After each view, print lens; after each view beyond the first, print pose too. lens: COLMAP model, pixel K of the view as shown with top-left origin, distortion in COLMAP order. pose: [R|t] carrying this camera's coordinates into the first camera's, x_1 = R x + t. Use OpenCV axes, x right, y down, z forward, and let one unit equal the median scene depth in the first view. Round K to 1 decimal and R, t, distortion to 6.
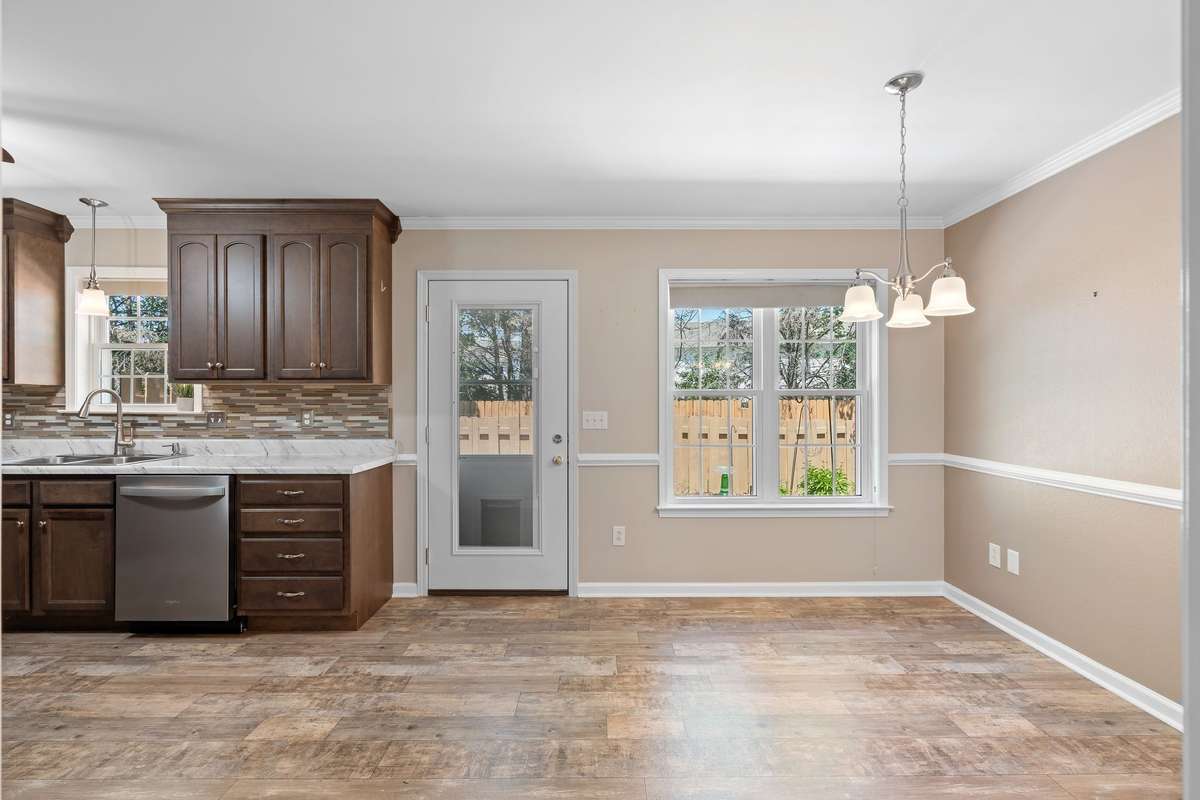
lens RADIAL K [[544.2, 0, 600.0], [0, 544.2, 400.0], [0, 0, 1]] dist [0.001520, 0.000280]
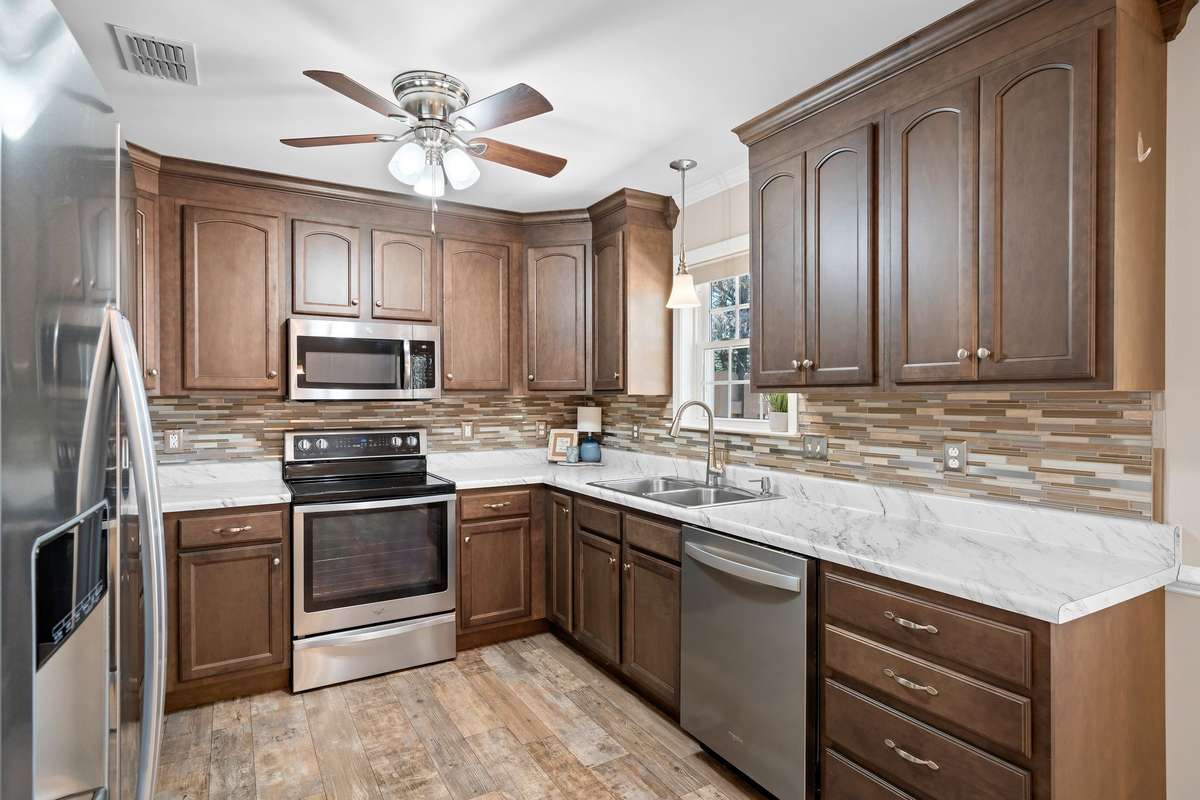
lens RADIAL K [[615.6, 0, 600.0], [0, 615.6, 400.0], [0, 0, 1]] dist [0.003824, 0.000714]
pose [[0.502727, 0.004466, -0.864434, -0.201549], [0.000445, 0.999985, 0.005425, -0.024599], [0.864445, -0.003111, 0.502718, 0.417238]]
